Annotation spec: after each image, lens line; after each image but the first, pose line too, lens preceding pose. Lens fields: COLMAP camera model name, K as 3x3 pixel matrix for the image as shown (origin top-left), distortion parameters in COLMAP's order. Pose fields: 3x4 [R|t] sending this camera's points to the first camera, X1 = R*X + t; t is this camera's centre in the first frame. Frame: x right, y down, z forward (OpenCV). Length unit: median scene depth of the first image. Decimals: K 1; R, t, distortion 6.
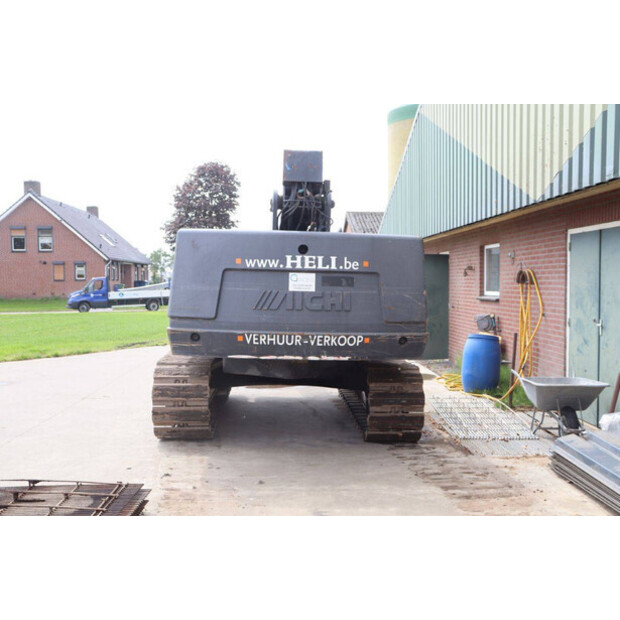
lens RADIAL K [[660.6, 0, 309.9], [0, 660.6, 308.5], [0, 0, 1]] dist [-0.018733, 0.000000]
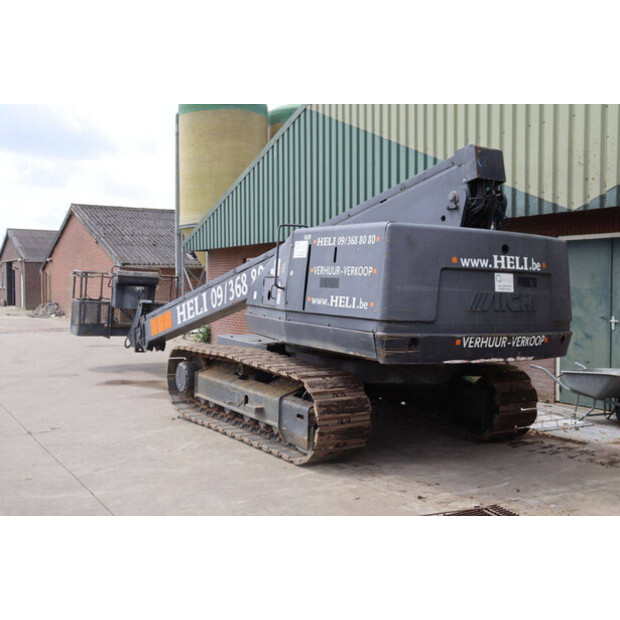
lens RADIAL K [[703.4, 0, 309.2], [0, 703.4, 311.9], [0, 0, 1]] dist [0.056833, 0.000000]
pose [[0.870505, -0.015757, 0.491908, -0.780648], [0.016883, 0.999855, 0.002150, -0.003606], [-0.491870, 0.006433, 0.870645, 0.227833]]
